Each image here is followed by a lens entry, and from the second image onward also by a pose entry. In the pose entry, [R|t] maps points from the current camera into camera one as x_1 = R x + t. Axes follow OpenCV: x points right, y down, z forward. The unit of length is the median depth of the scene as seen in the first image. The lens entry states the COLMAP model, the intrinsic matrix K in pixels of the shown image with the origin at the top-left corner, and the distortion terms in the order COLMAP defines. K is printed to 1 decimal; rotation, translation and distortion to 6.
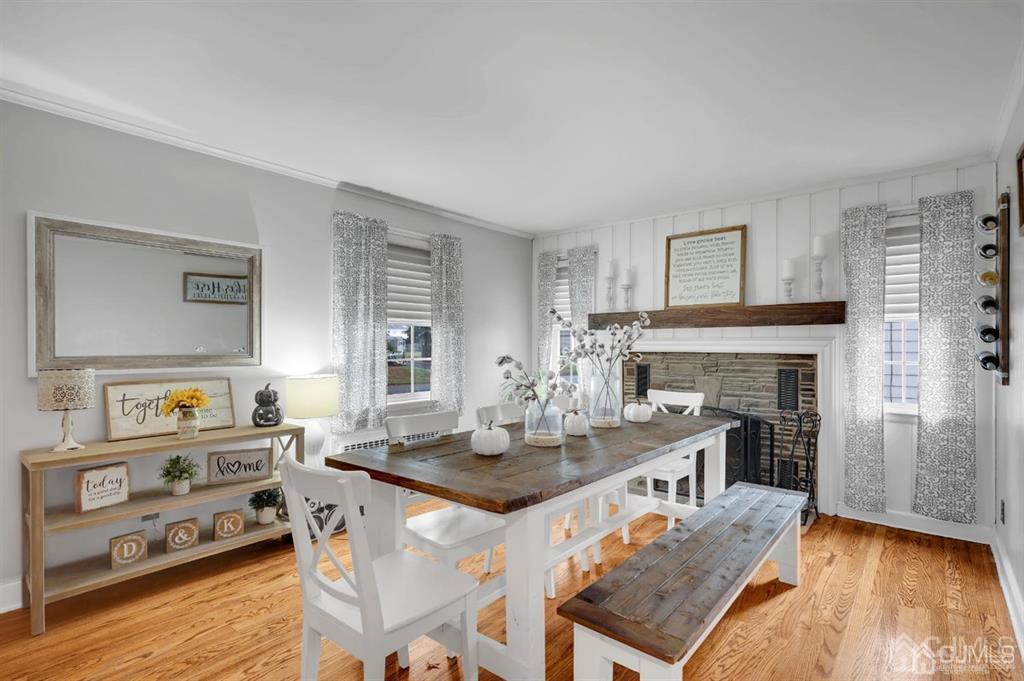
lens RADIAL K [[503.9, 0, 516.7], [0, 503.9, 343.9], [0, 0, 1]] dist [0.003922, 0.001071]
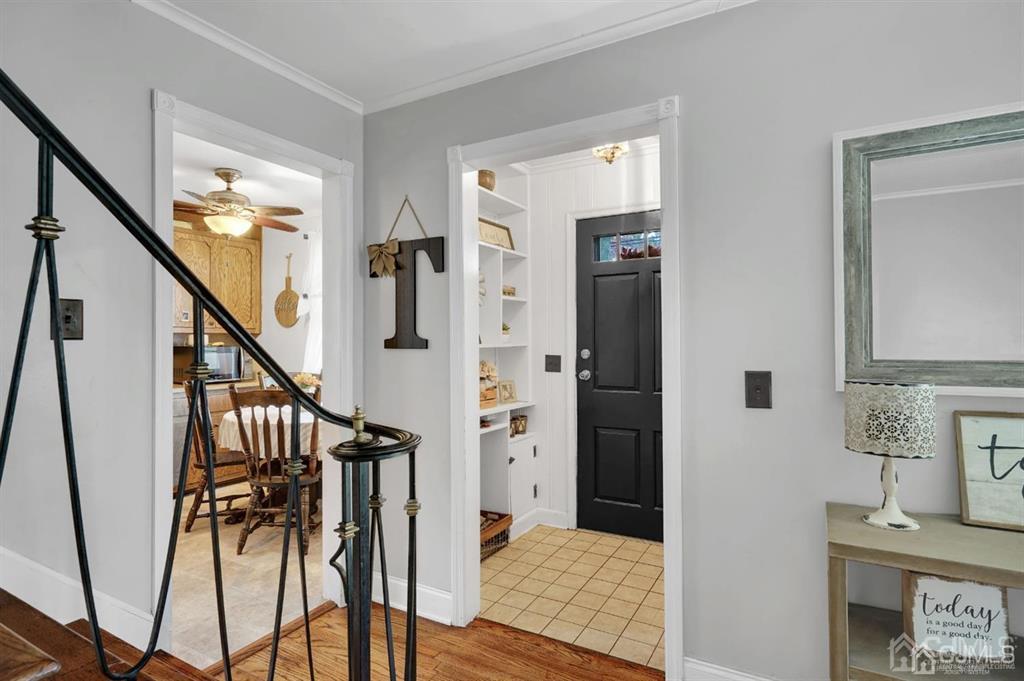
lens RADIAL K [[524.1, 0, 514.8], [0, 524.1, 337.9], [0, 0, 1]] dist [0.002579, 0.000430]
pose [[0.172361, -0.007287, -0.985007, -0.362413], [0.008064, 0.999950, -0.005987, -0.000925], [0.985001, -0.006912, 0.172411, 0.465730]]
